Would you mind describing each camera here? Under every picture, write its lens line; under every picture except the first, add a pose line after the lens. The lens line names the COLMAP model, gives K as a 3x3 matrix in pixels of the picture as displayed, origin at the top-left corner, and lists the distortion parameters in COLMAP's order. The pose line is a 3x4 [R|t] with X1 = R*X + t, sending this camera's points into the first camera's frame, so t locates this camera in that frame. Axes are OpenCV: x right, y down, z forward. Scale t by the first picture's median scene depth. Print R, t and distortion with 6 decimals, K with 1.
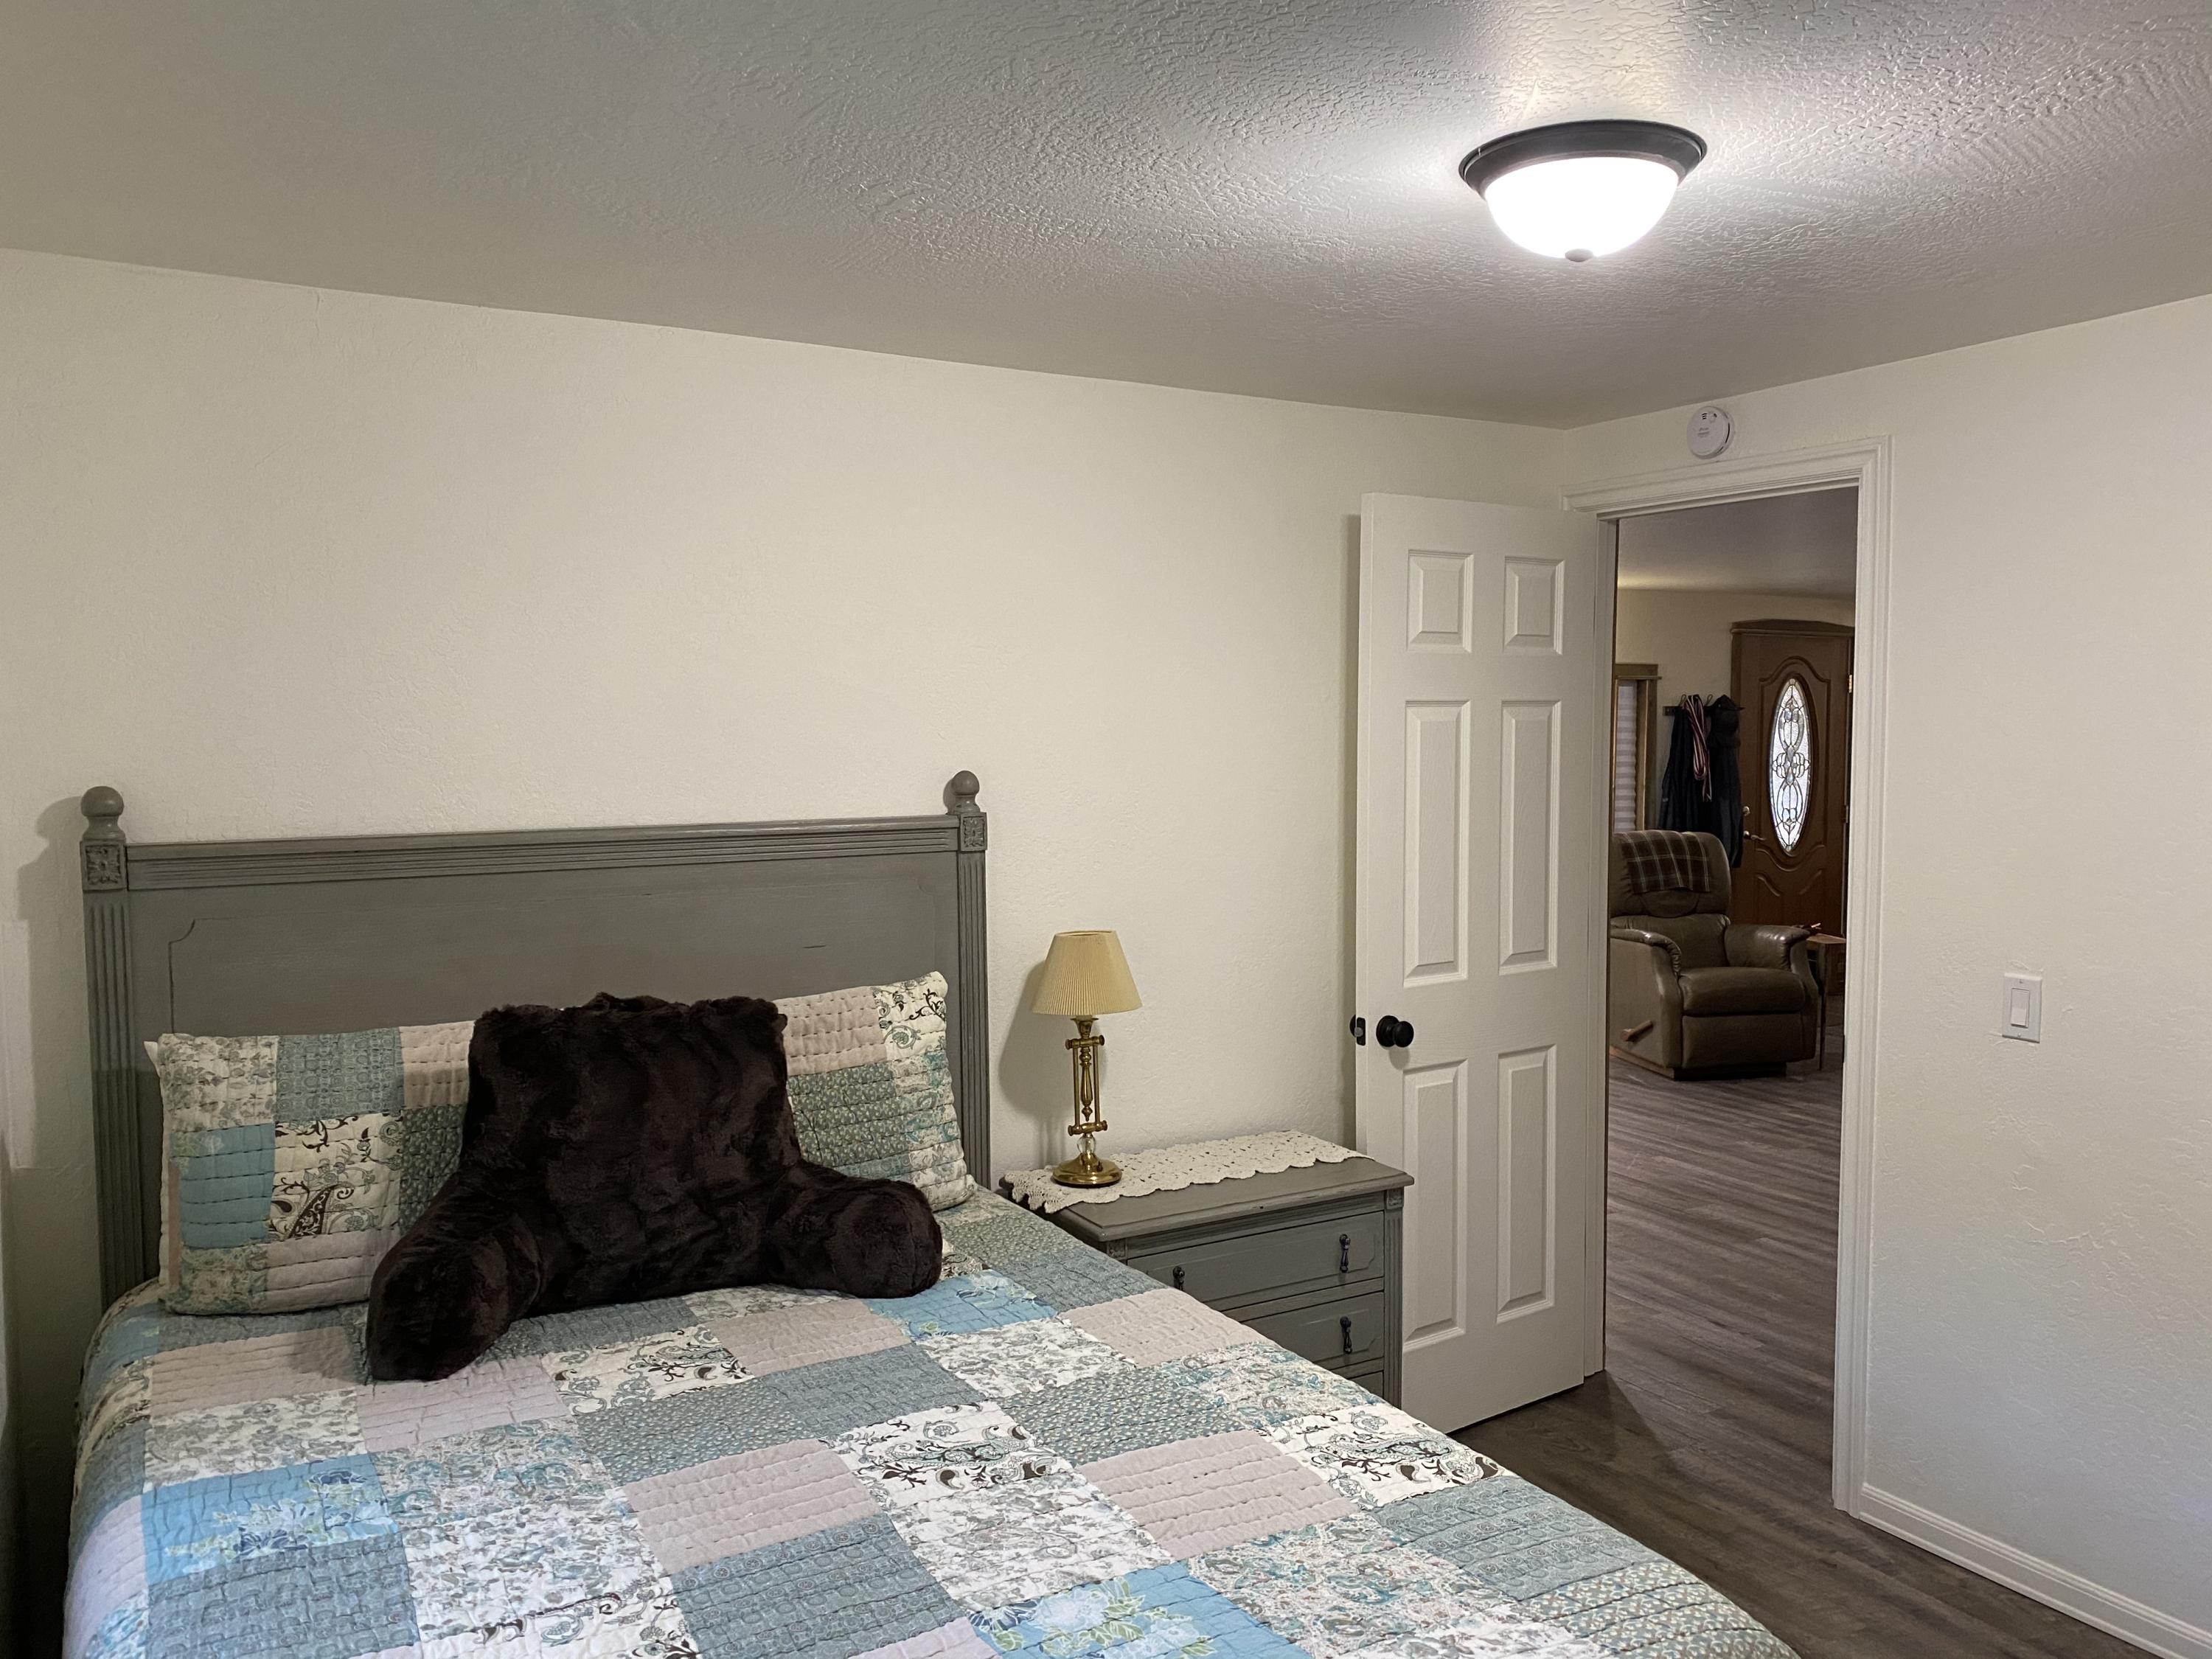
lens RADIAL K [[1669.8, 0, 1108.9], [0, 1669.8, 832.6], [0, 0, 1]] dist [0.022325, -0.012760]
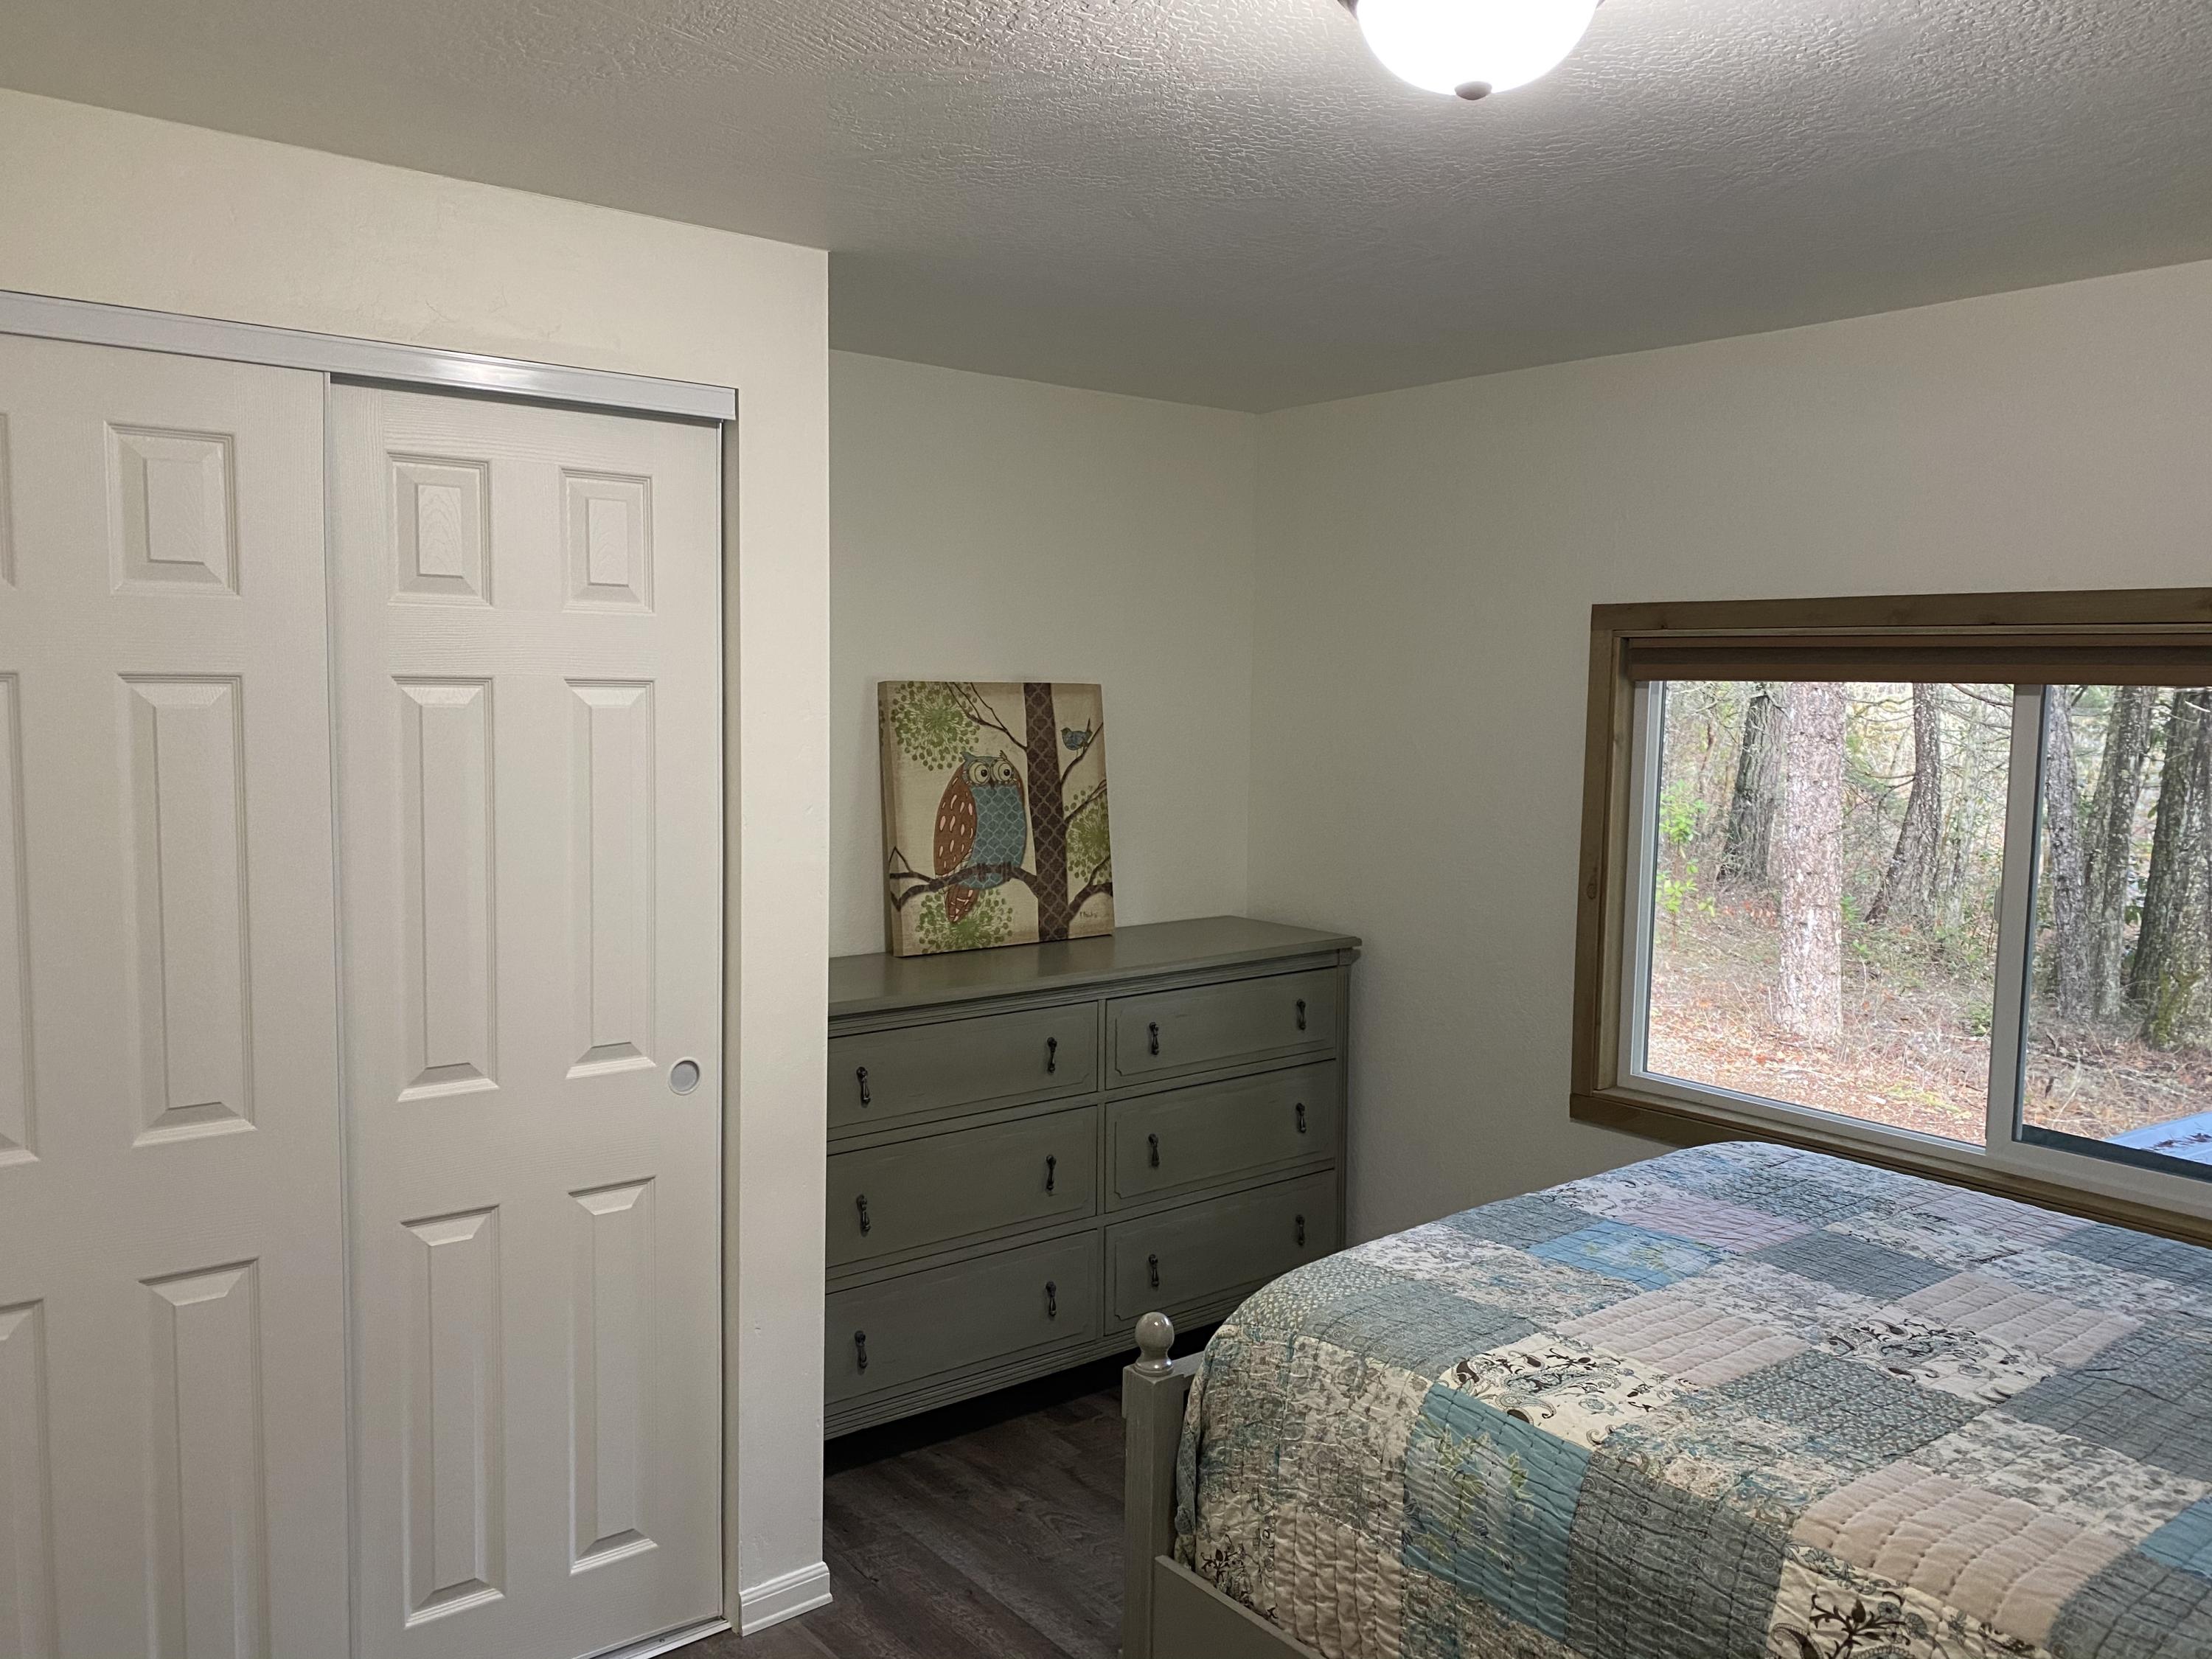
lens RADIAL K [[1669.8, 0, 1095.7], [0, 1669.8, 827.5], [0, 0, 1]] dist [0.022325, -0.012760]
pose [[-0.987243, -0.002595, -0.159198, 0.661855], [-0.026875, 0.988237, 0.150552, -0.133086], [0.156935, 0.152910, -0.975700, 2.045692]]
